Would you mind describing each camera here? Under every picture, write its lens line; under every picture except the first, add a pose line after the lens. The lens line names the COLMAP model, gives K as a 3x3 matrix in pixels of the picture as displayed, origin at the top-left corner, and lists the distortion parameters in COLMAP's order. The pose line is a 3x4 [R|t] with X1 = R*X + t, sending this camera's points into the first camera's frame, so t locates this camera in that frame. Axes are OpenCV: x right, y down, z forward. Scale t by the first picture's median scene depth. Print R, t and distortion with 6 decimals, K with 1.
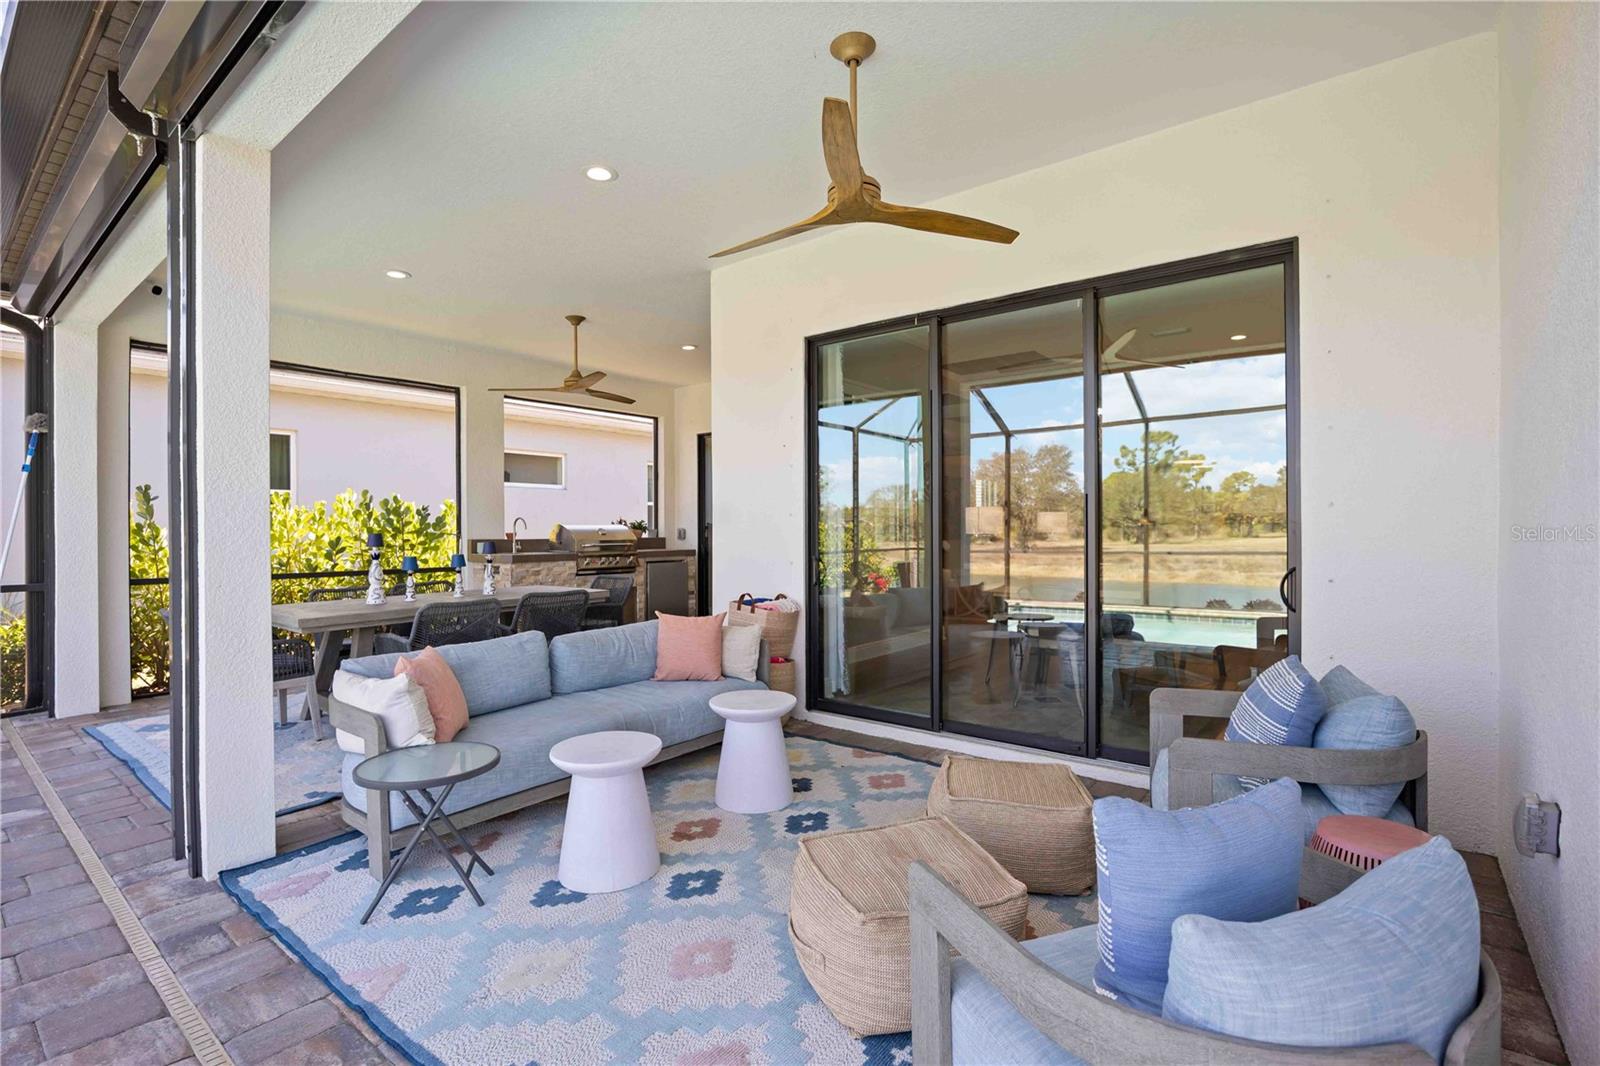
lens RADIAL K [[745.1, 0, 800.0], [0, 745.1, 533.0], [0, 0, 1]] dist [-0.017161, -0.000150]
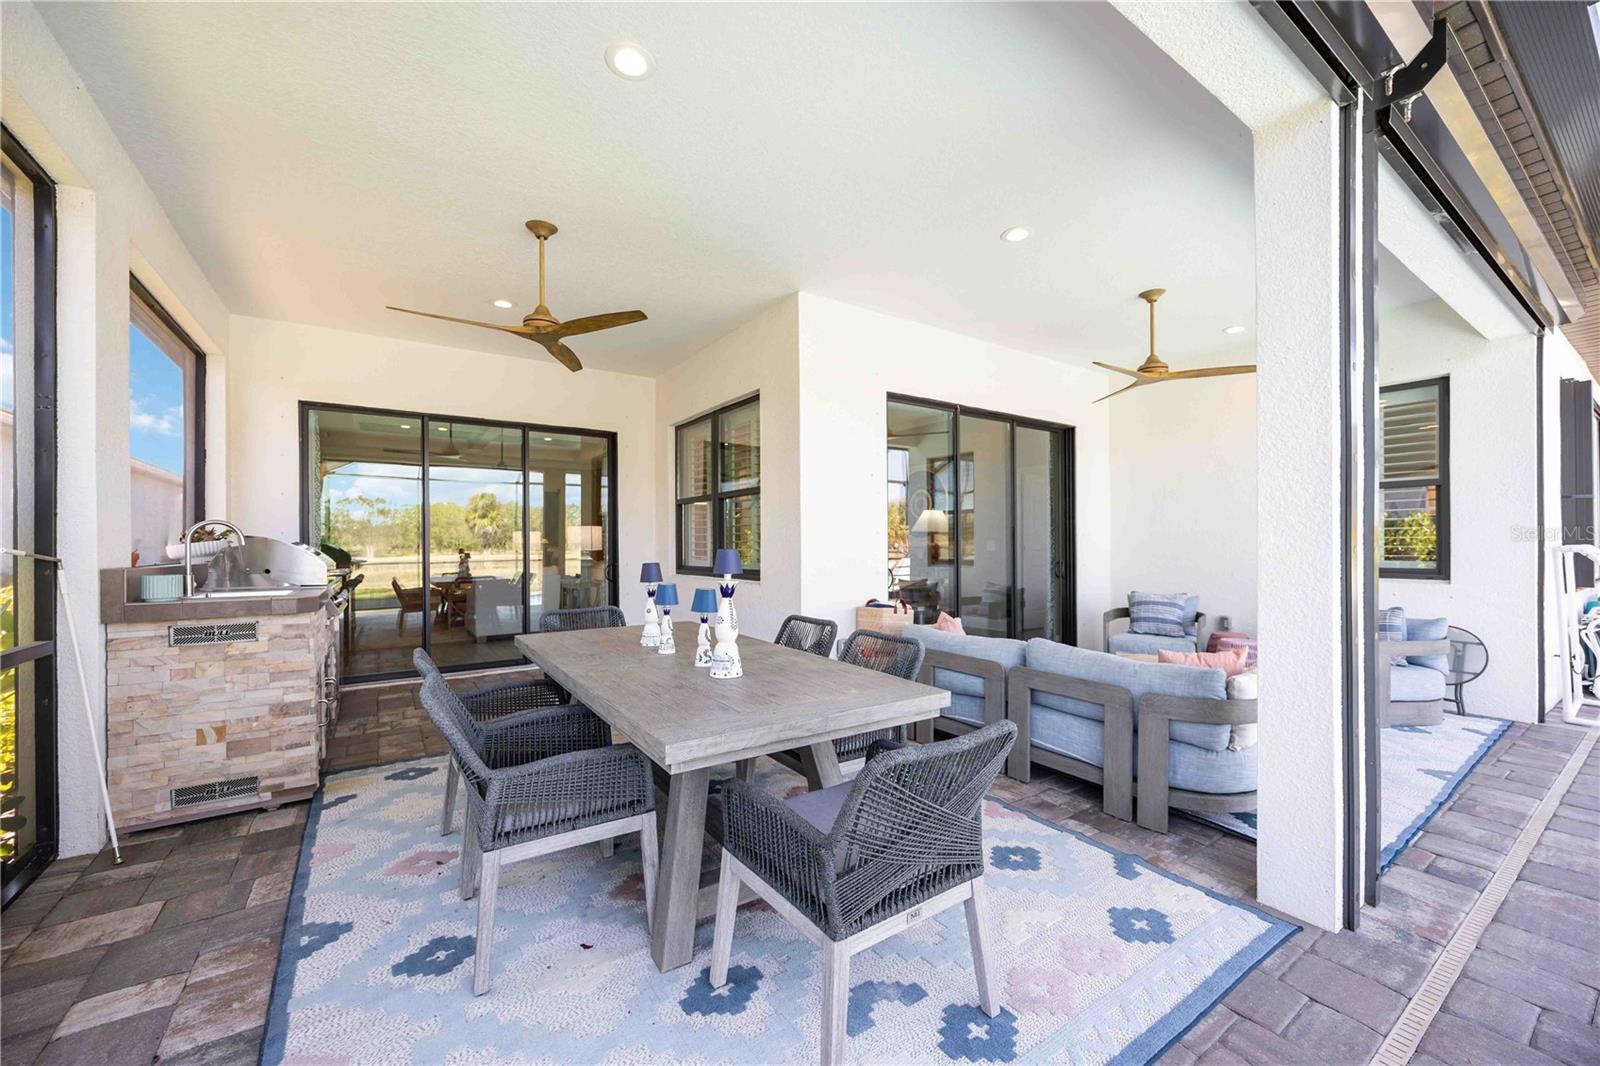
lens RADIAL K [[619.2, 0, 799.3], [0, 619.2, 545.9], [0, 0, 1]] dist [0.002247, 0.000316]
pose [[0.295493, 0.004678, 0.955333, -1.035285], [0.004017, 0.999973, -0.006139, 0.000433], [-0.955336, 0.005651, 0.295466, 0.835594]]
